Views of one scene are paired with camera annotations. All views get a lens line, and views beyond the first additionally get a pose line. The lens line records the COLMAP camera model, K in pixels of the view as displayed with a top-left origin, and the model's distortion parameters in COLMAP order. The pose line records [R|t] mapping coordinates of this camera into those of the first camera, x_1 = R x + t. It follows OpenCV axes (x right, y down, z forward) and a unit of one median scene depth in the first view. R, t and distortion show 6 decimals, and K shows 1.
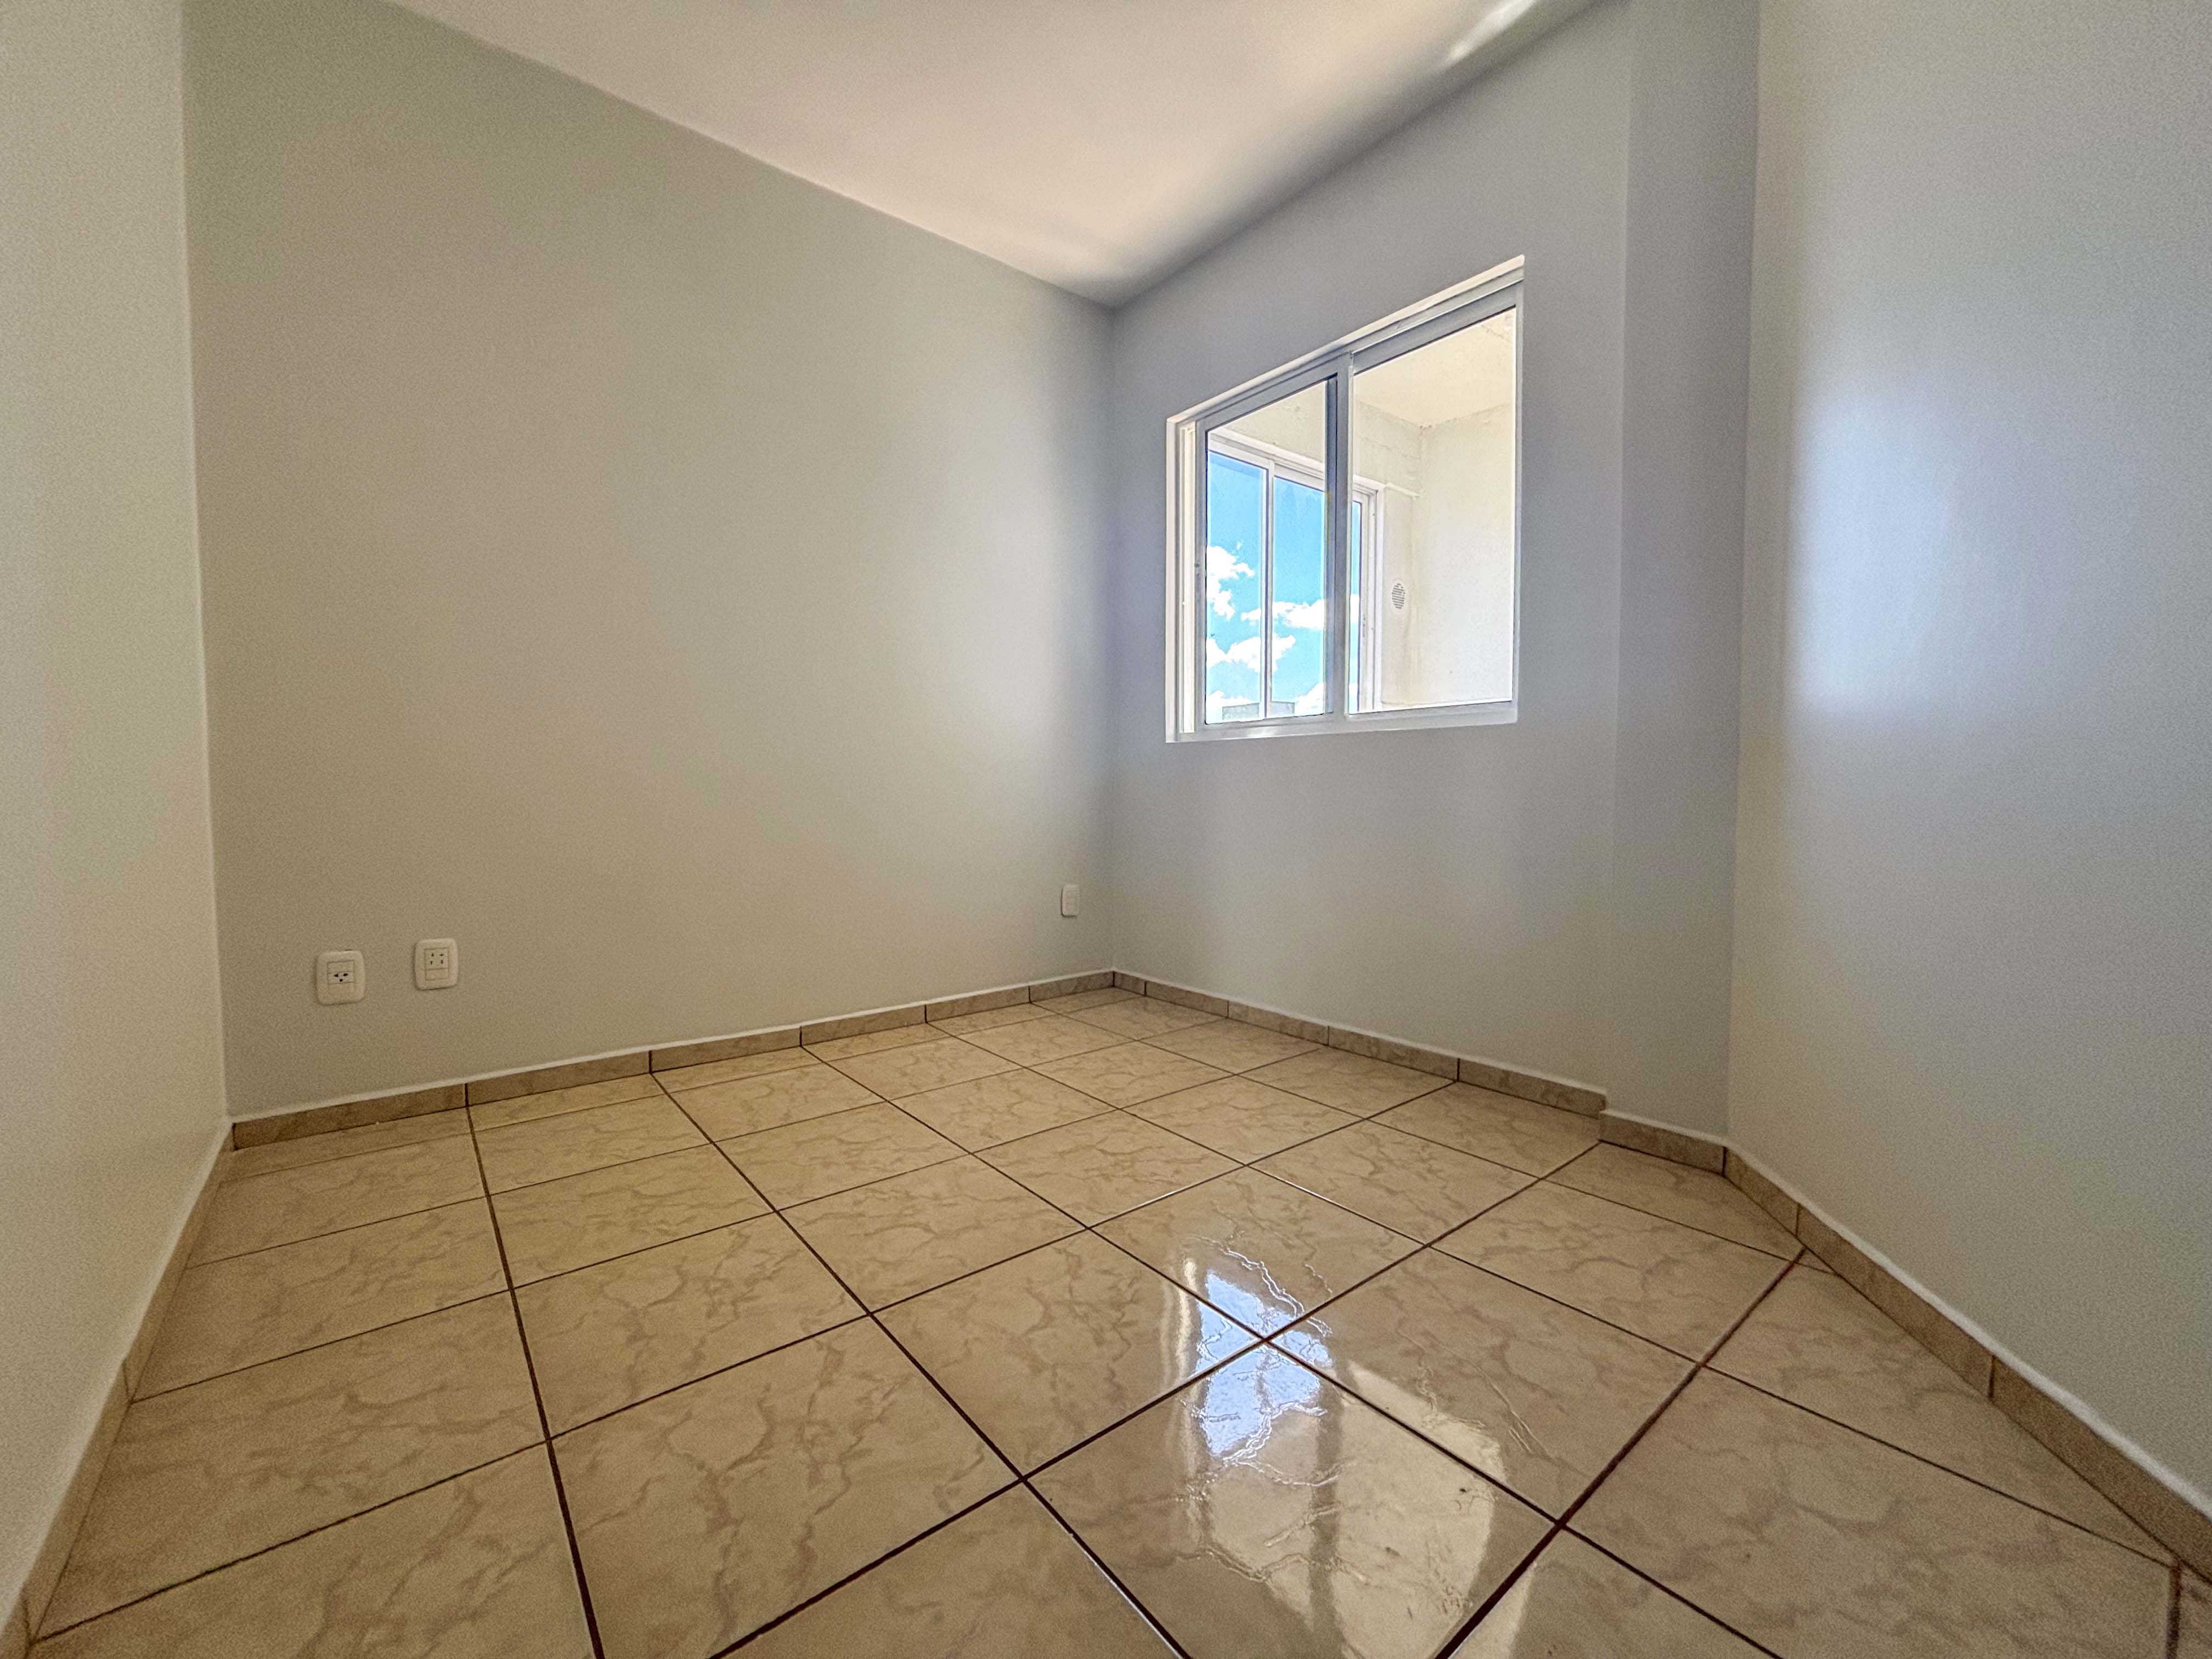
lens RADIAL K [[897.0, 0, 1105.2], [0, 897.0, 828.8], [0, 0, 1]] dist [-0.002682, -0.000171]
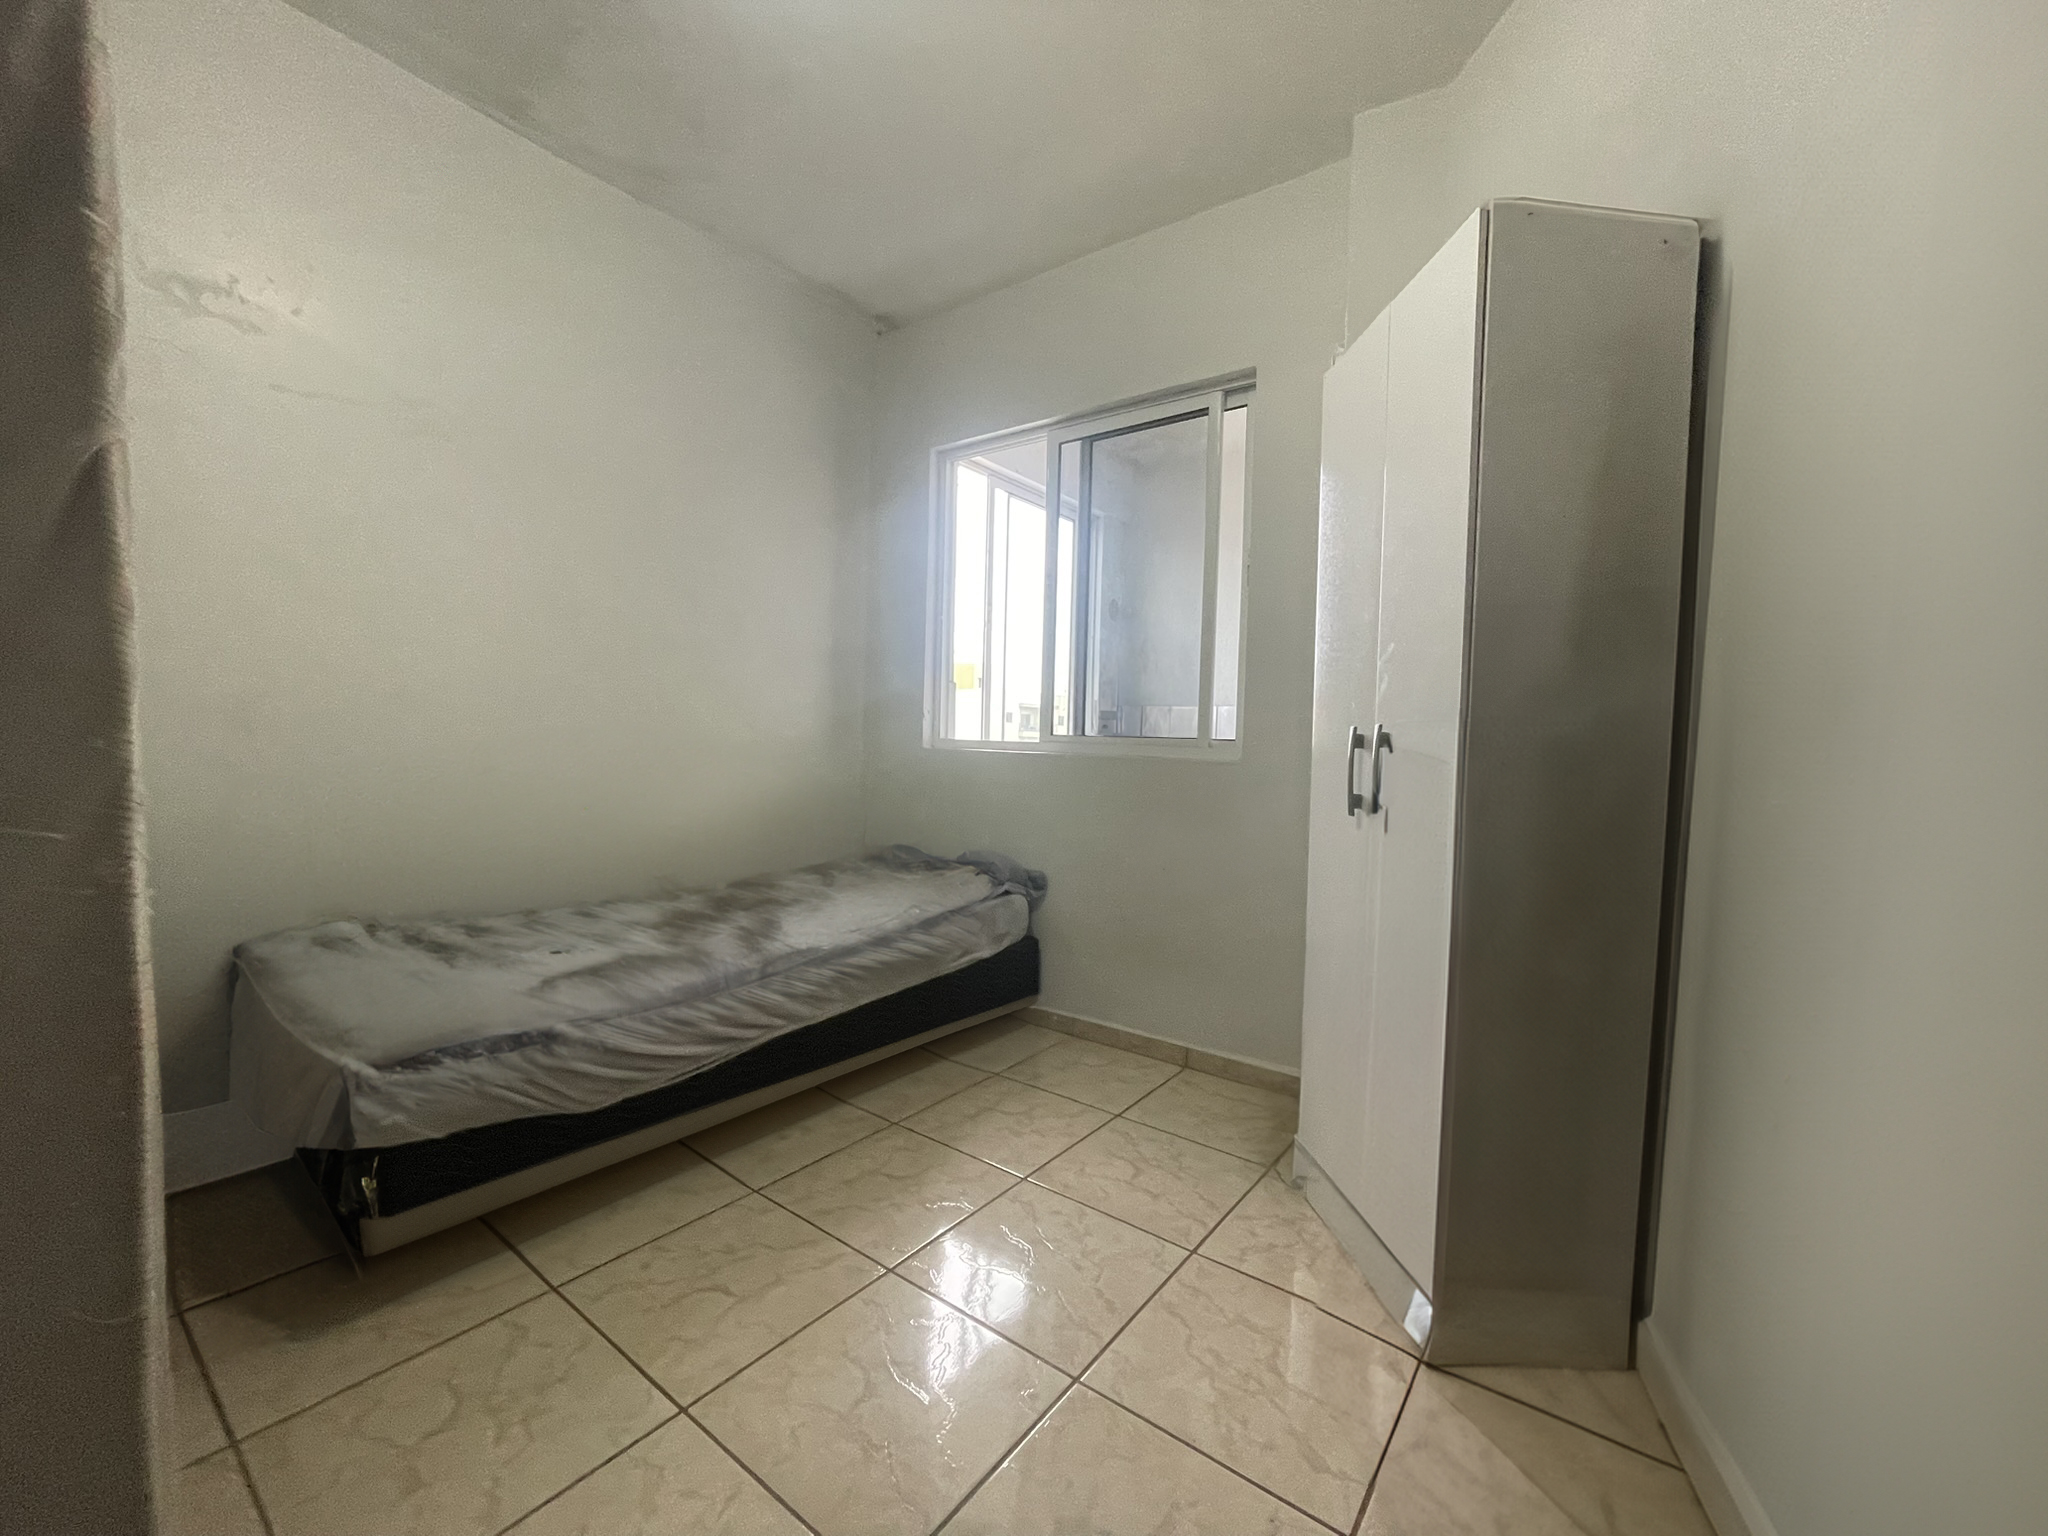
lens RADIAL K [[823.0, 0, 1025.3], [0, 823.0, 775.7], [0, 0, 1]] dist [-0.001947, 0.000291]
pose [[0.968978, 0.018709, 0.246437, -0.122893], [-0.017871, 0.999824, -0.005634, -0.137040], [-0.246499, 0.001055, 0.969143, 0.037453]]
